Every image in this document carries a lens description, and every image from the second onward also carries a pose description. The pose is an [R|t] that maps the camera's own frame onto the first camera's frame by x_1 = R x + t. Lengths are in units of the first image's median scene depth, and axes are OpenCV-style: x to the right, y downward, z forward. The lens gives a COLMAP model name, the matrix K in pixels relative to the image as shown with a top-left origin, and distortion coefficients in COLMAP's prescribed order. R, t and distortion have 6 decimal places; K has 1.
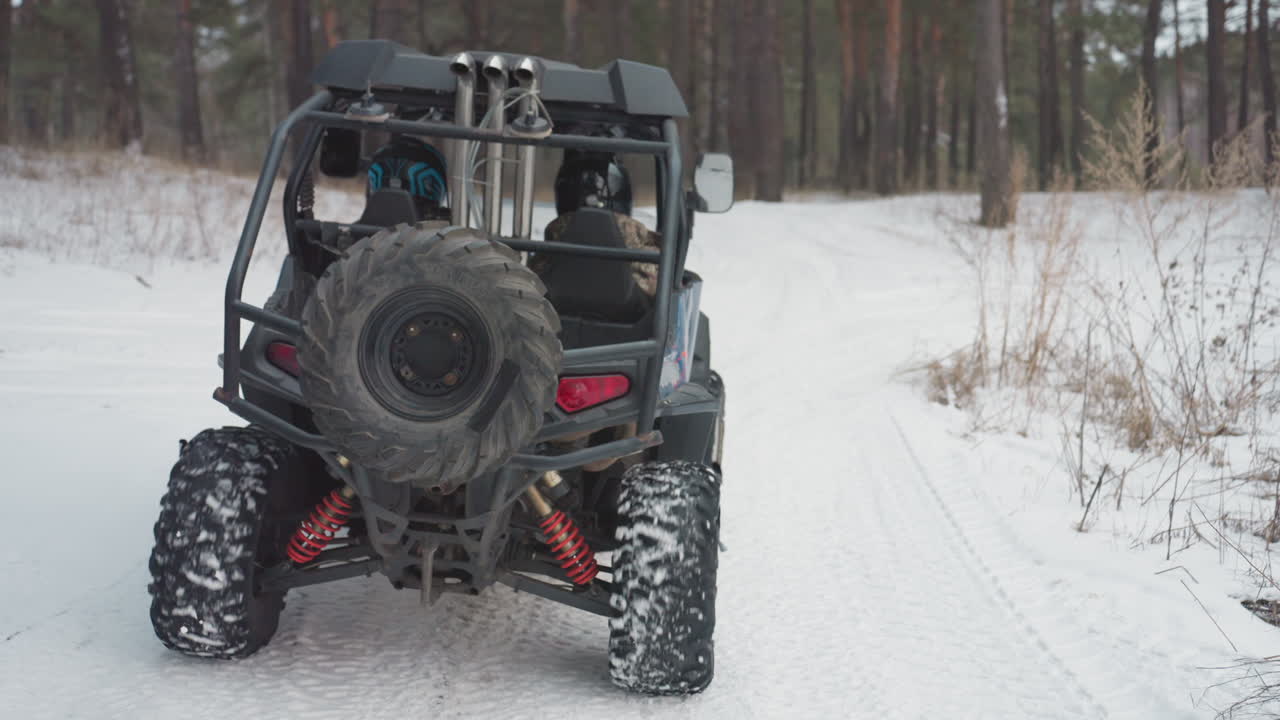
lens RADIAL K [[1858.1, 0, 640.0], [0, 1858.1, 360.0], [0, 0, 1]] dist [0.043243, 0.043372]
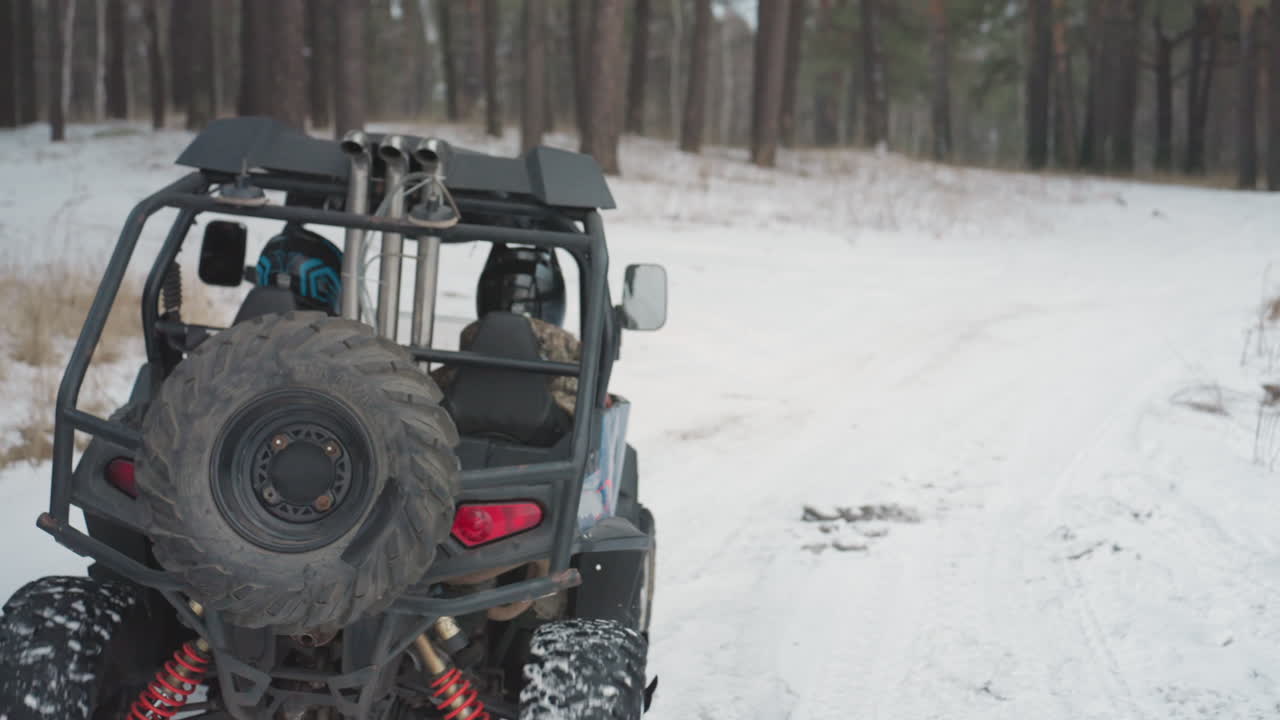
lens RADIAL K [[1858.1, 0, 640.0], [0, 1858.1, 360.0], [0, 0, 1]] dist [0.043243, 0.043372]
pose [[0.999148, 0.014472, 0.038647, 0.005070], [-0.011028, 0.996069, -0.087891, 0.017454], [-0.039767, 0.087390, 0.995380, 0.160731]]
